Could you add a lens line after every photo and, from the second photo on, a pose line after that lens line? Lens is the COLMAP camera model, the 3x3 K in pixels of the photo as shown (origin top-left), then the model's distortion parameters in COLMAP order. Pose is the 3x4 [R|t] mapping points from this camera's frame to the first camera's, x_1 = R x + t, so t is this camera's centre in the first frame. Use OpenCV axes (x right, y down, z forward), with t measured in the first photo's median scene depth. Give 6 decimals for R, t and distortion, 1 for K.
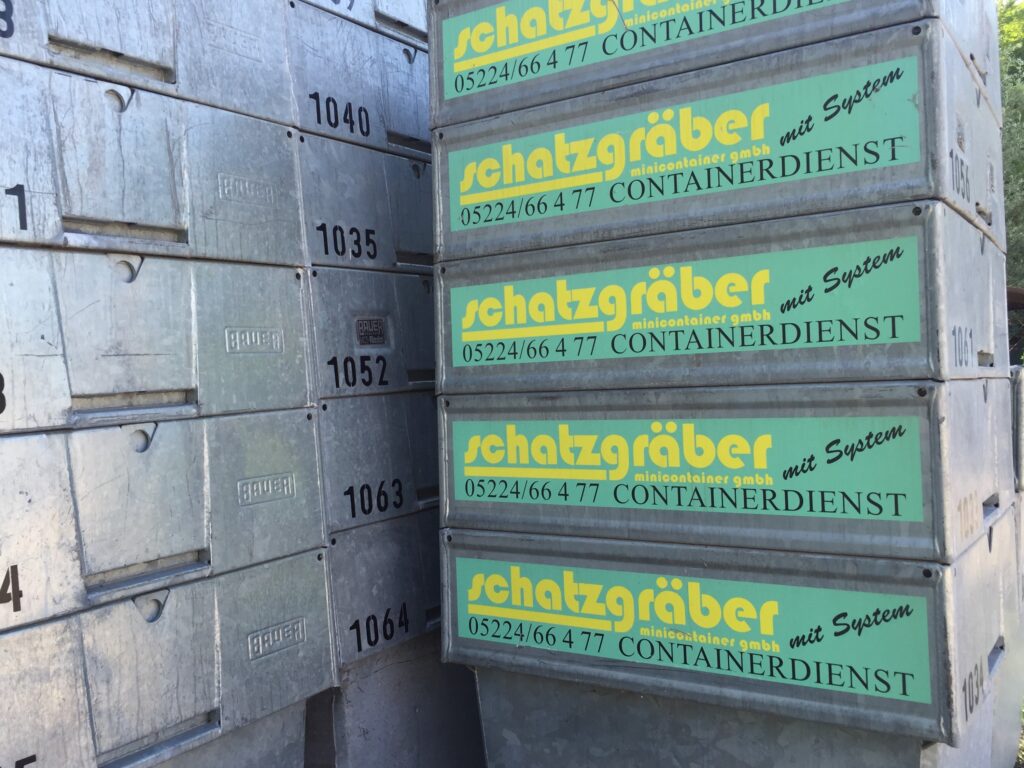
lens RADIAL K [[1002.4, 0, 512.2], [0, 1002.4, 377.1], [0, 0, 1]] dist [0.112469, -0.151016]
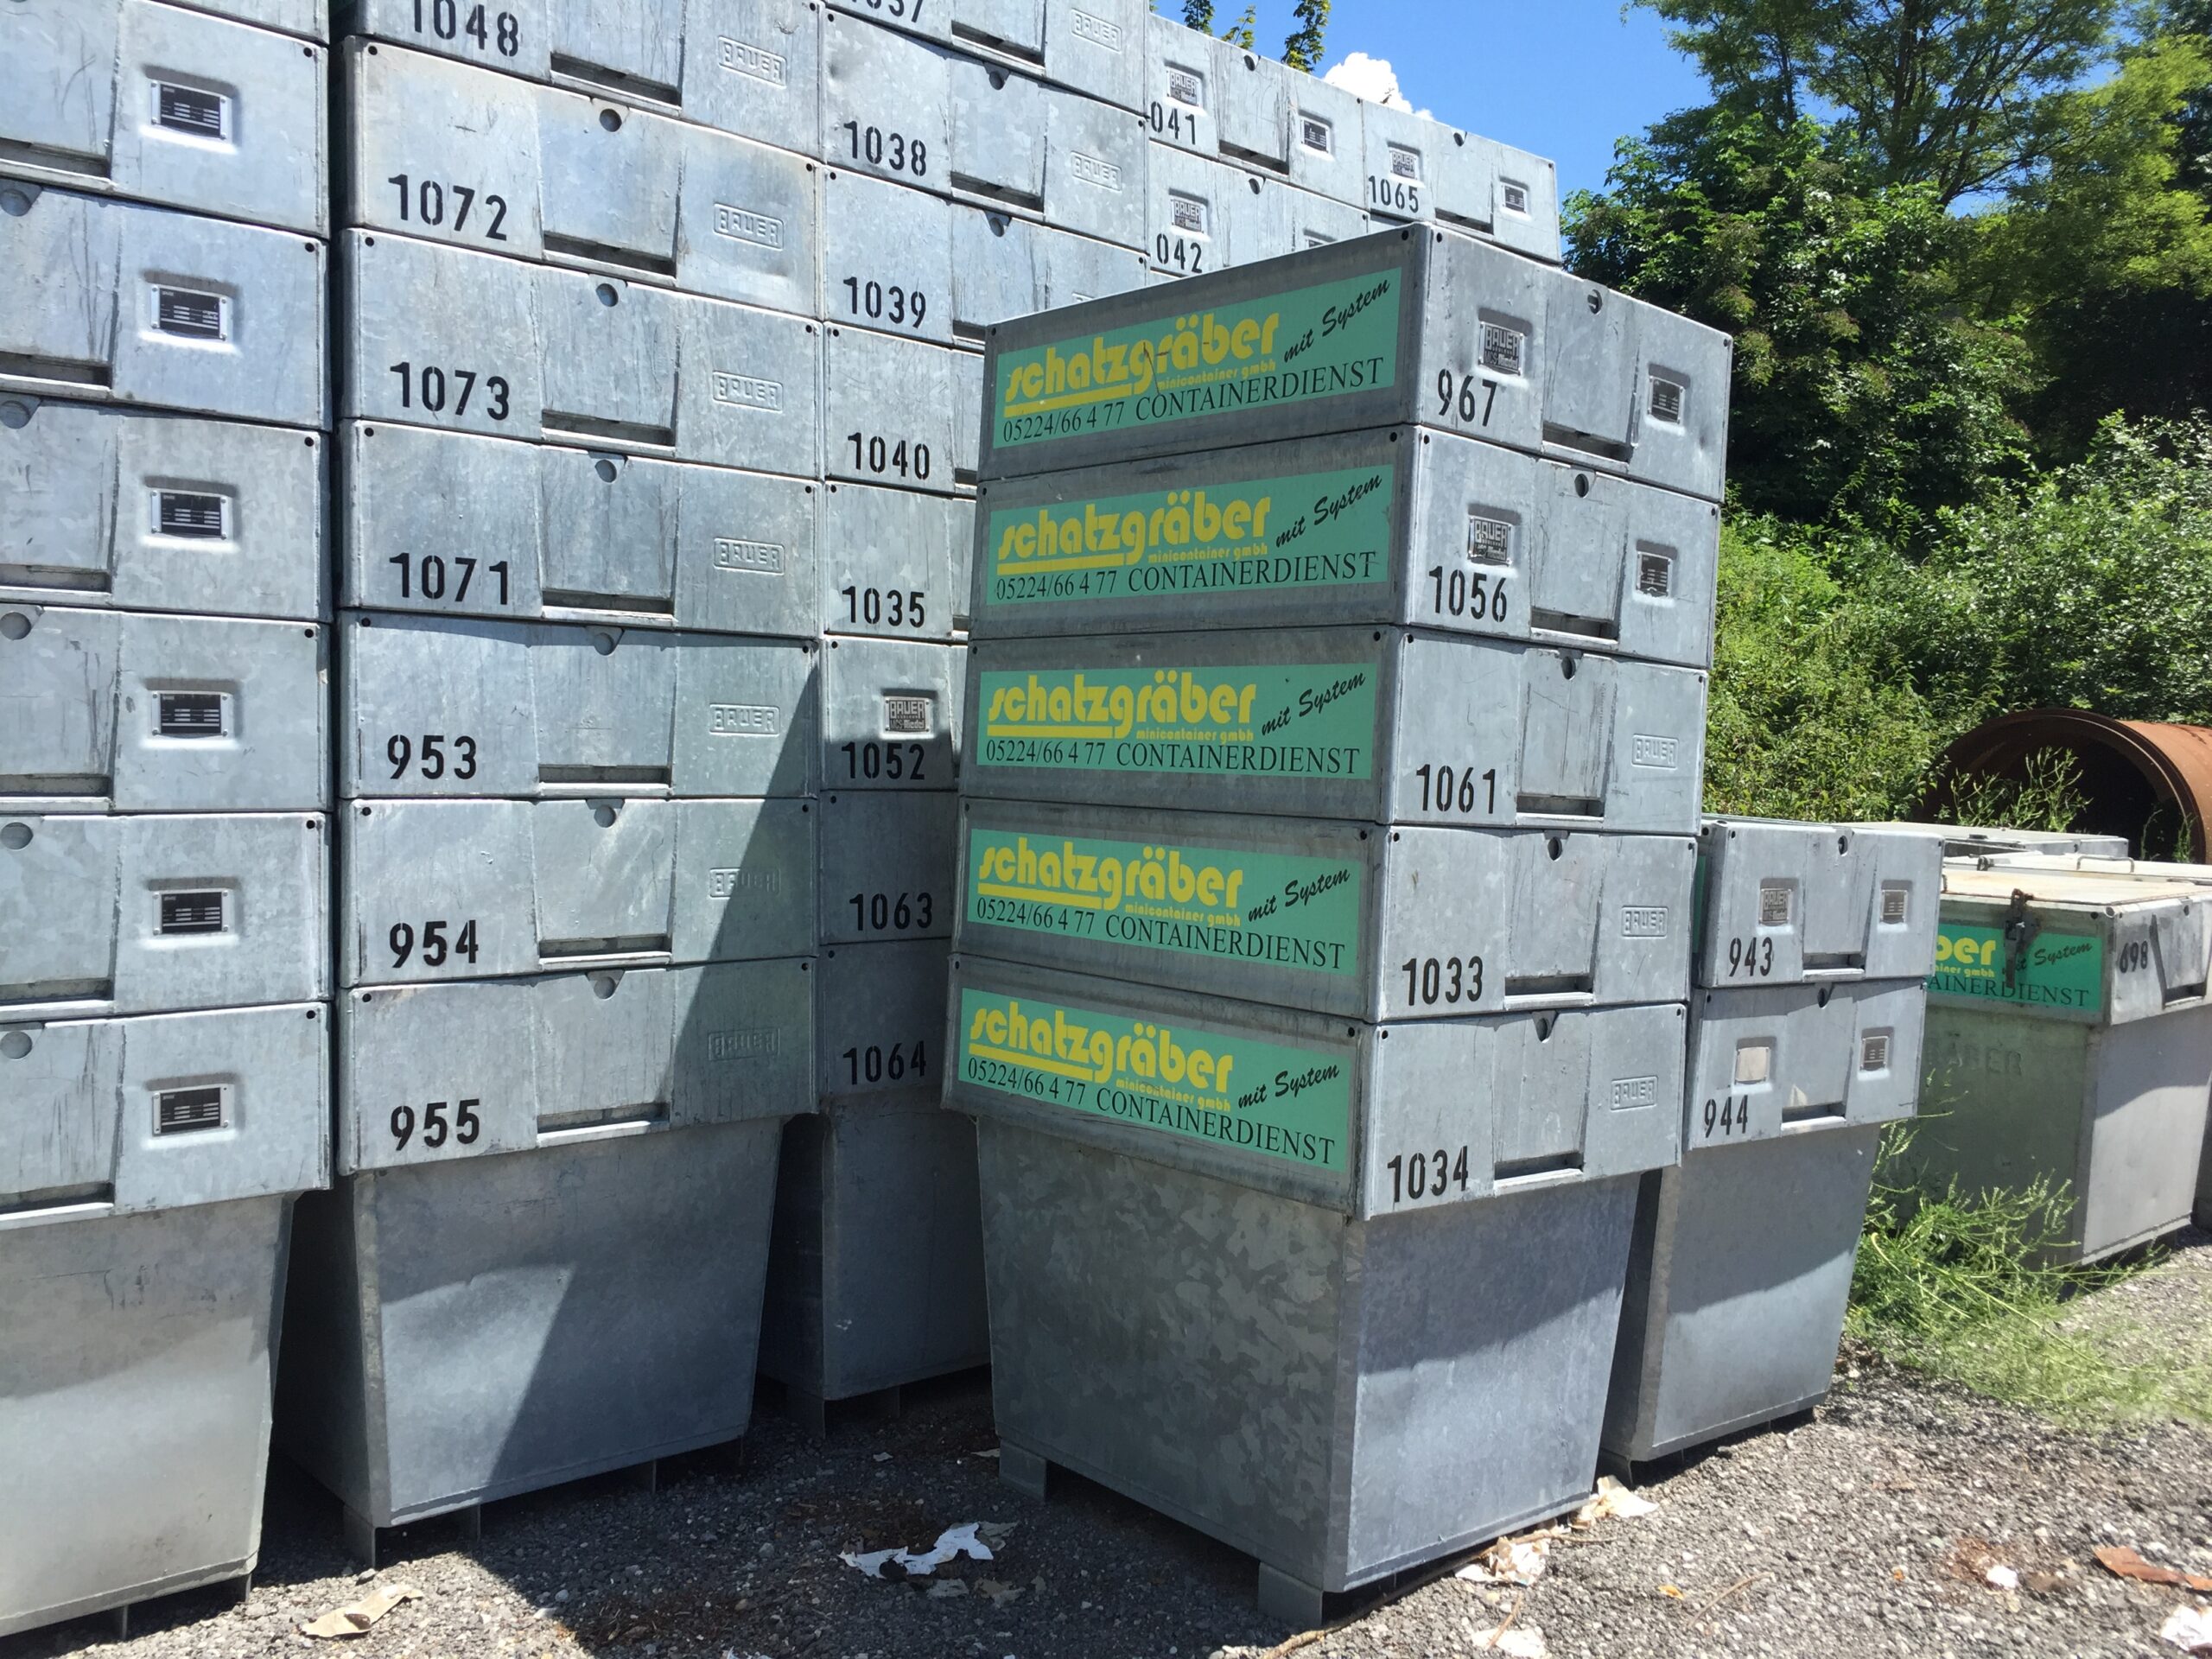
lens RADIAL K [[2165.4, 0, 1106.4], [0, 2165.4, 814.5], [0, 0, 1]] dist [0.112469, -0.151016]
pose [[0.955274, 0.085401, -0.283121, 0.588906], [-0.078065, 0.996257, 0.037115, -0.046351], [0.285231, -0.013354, 0.958366, -0.749545]]
